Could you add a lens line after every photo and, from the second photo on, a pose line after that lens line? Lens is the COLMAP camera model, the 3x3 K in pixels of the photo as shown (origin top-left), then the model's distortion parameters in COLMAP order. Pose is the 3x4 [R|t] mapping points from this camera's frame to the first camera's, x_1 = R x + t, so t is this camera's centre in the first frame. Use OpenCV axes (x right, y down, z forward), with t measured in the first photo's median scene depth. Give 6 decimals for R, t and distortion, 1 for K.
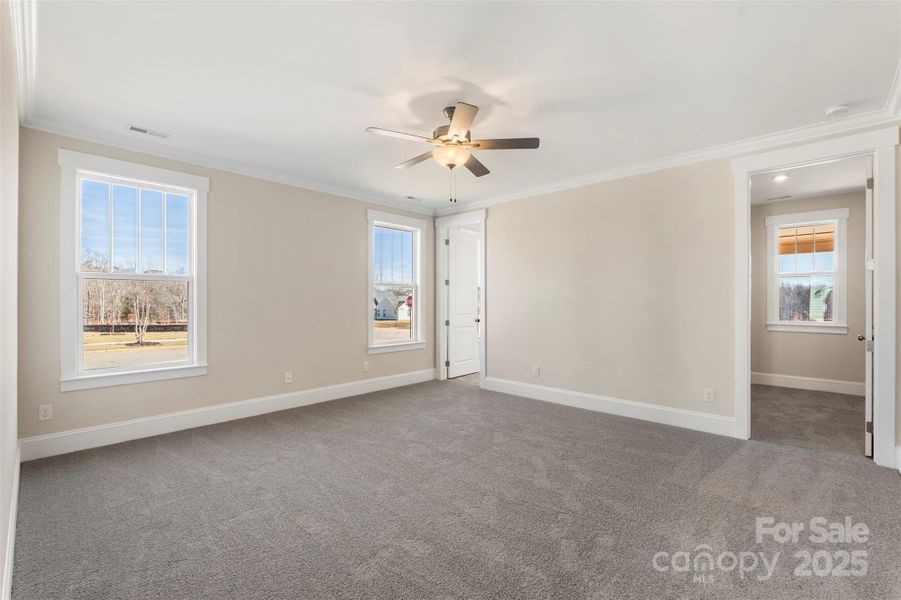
lens RADIAL K [[395.5, 0, 454.4], [0, 395.5, 301.0], [0, 0, 1]] dist [-0.000483, -0.000237]
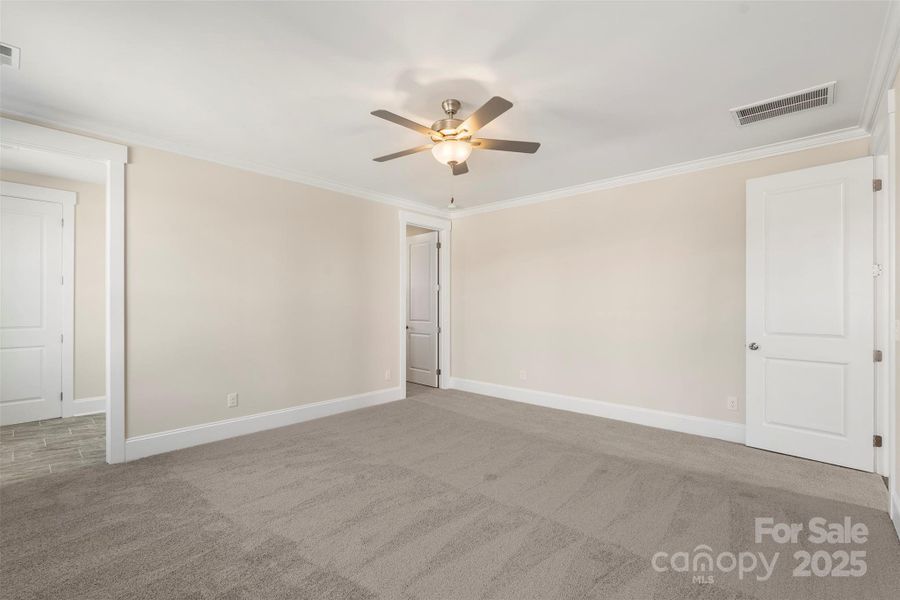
lens RADIAL K [[395.0, 0, 453.9], [0, 395.0, 301.0], [0, 0, 1]] dist [-0.000483, -0.000237]
pose [[-0.007407, 0.004185, 0.999964, -0.770651], [-0.008382, 0.999956, -0.004247, -0.016414], [-0.999937, -0.008413, -0.007371, 0.809689]]
